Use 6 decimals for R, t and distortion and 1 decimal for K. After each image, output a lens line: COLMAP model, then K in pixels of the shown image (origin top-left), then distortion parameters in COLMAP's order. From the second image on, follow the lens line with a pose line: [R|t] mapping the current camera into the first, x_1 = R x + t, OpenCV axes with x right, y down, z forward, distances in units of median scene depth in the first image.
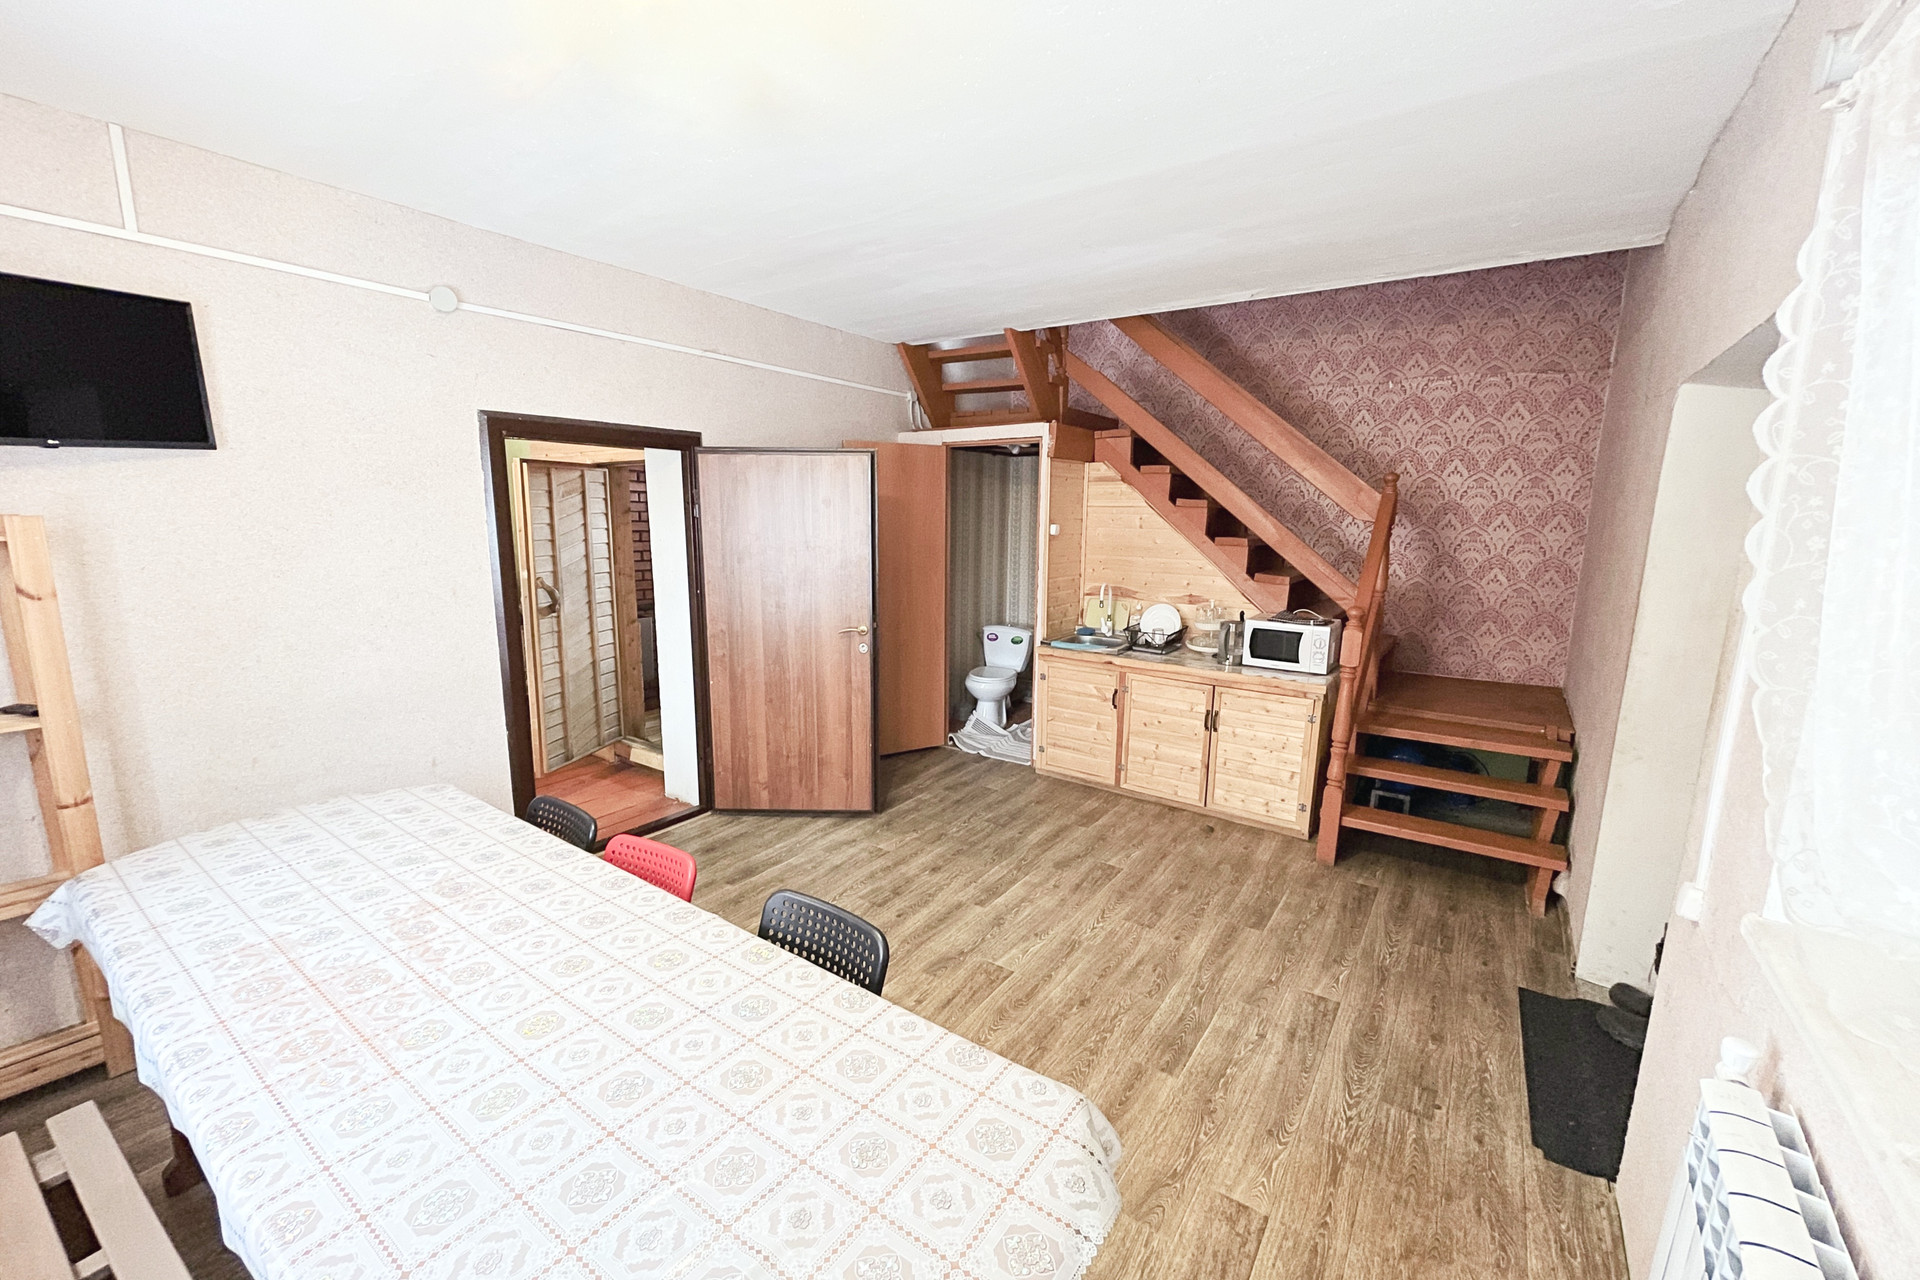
lens RADIAL K [[771.4, 0, 956.4], [0, 771.4, 645.5], [0, 0, 1]] dist [-0.001507, 0.000081]
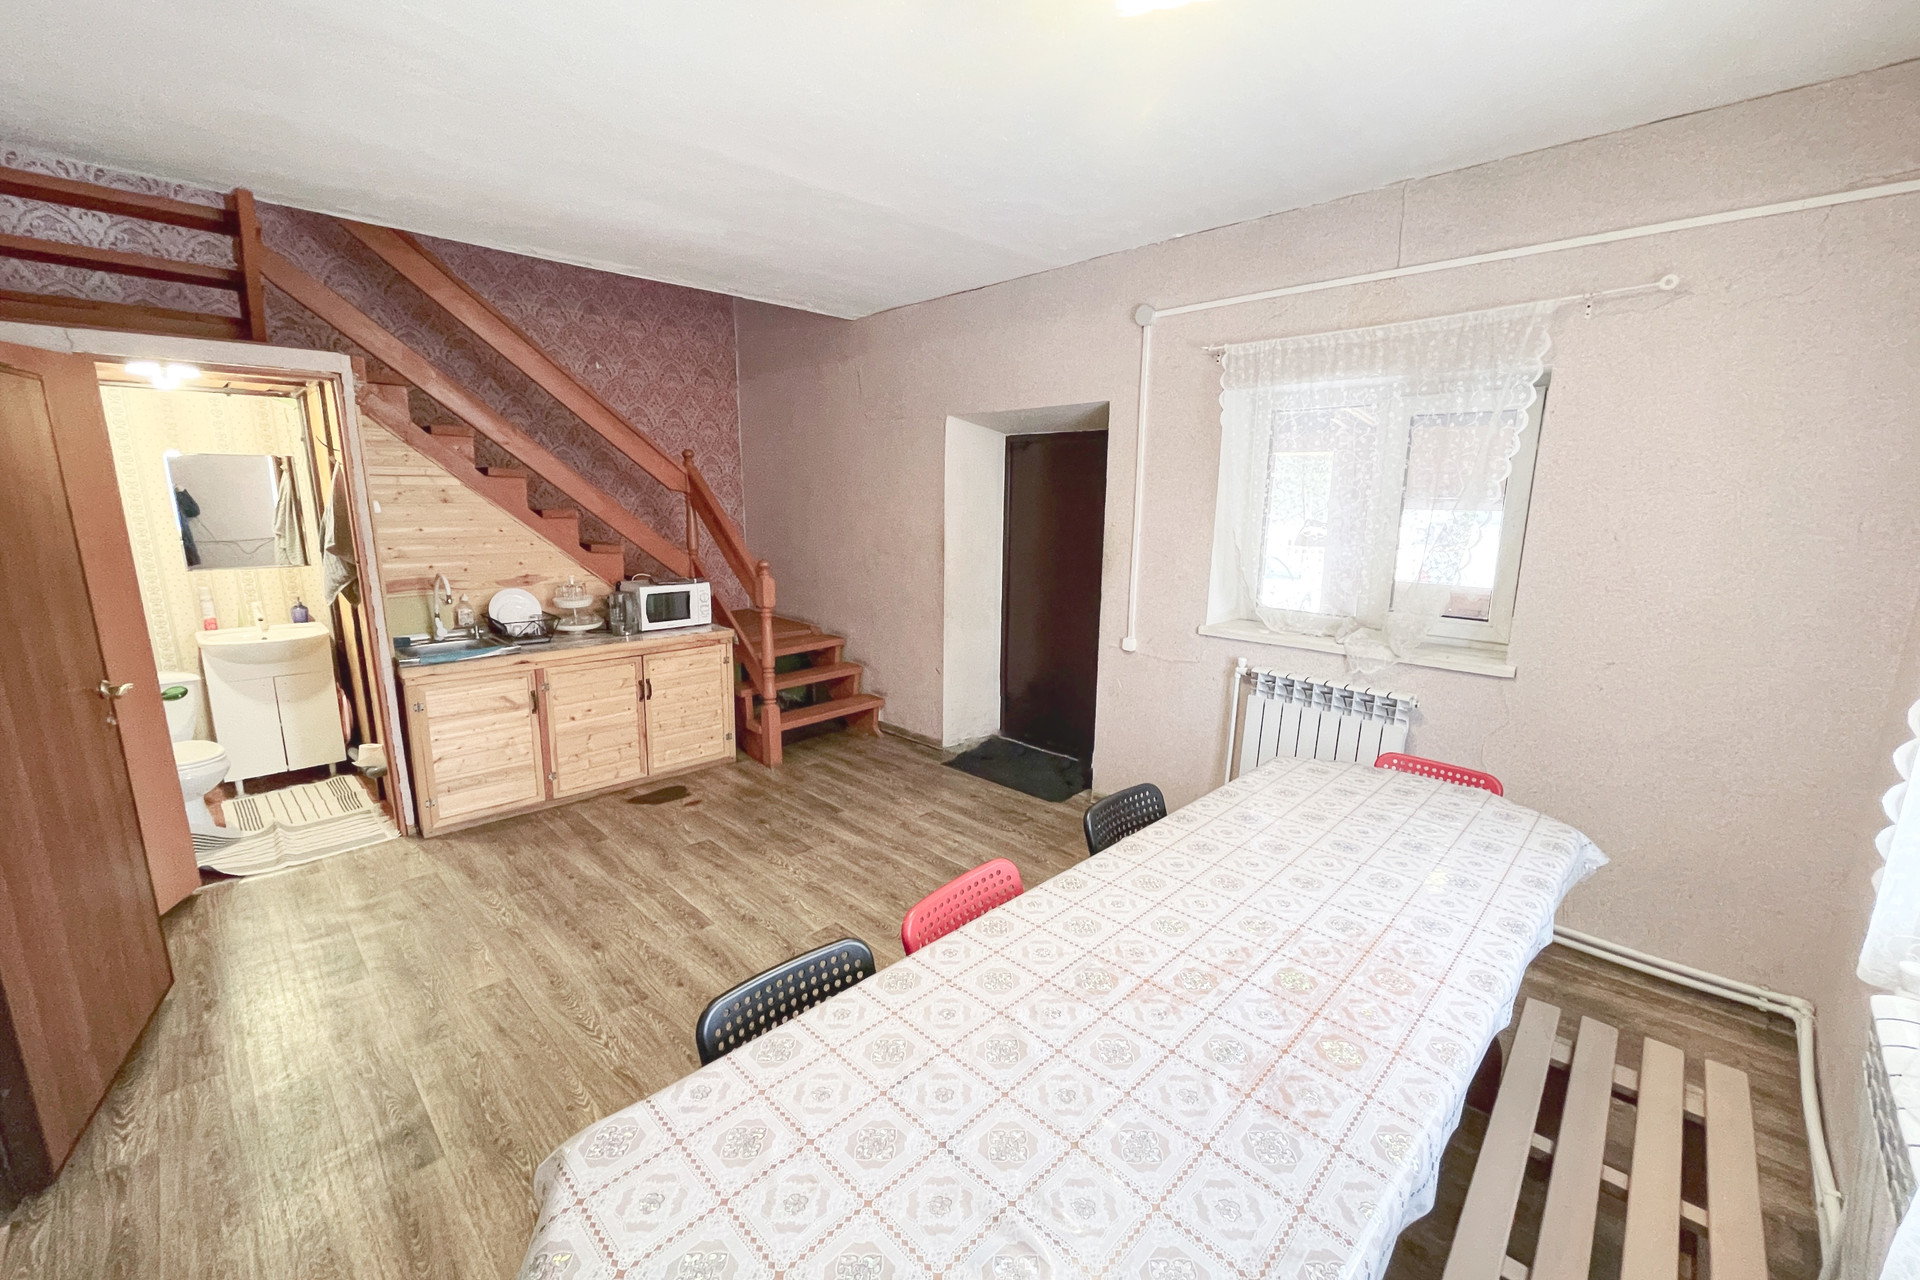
lens RADIAL K [[771.4, 0, 953.7], [0, 771.4, 646.8], [0, 0, 1]] dist [-0.001507, 0.000081]
pose [[0.166551, -0.204894, 0.964510, -0.699207], [0.162449, 0.970508, 0.178116, -0.089174], [-0.972559, 0.127018, 0.194924, 0.487473]]
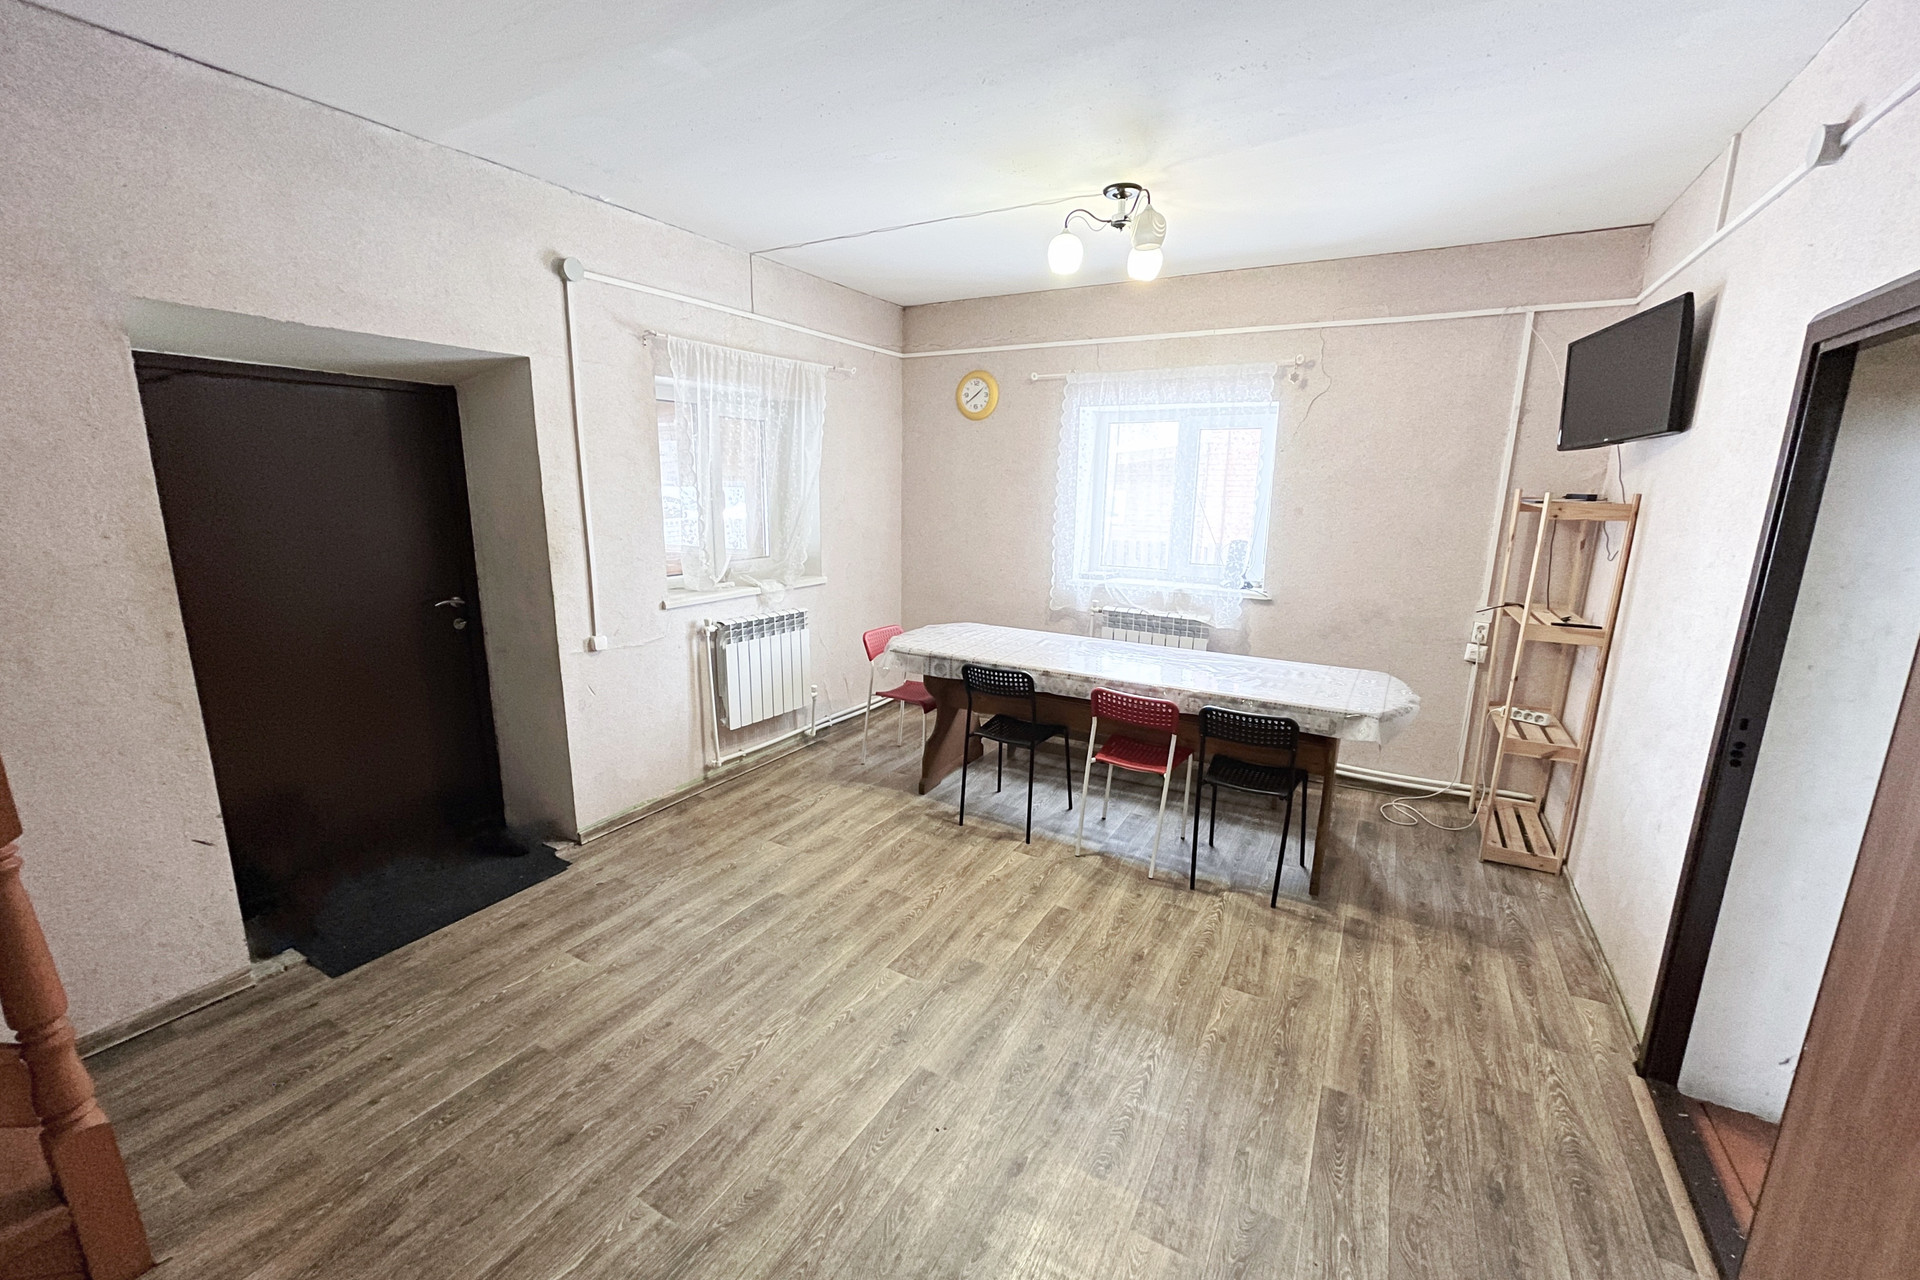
lens RADIAL K [[771.4, 0, 964.2], [0, 771.4, 643.5], [0, 0, 1]] dist [-0.001507, 0.000081]
pose [[-0.994405, -0.003836, -0.105568, 0.067863], [-0.042912, 0.927842, 0.370497, -0.240501], [0.096529, 0.372954, -0.922815, 1.428208]]
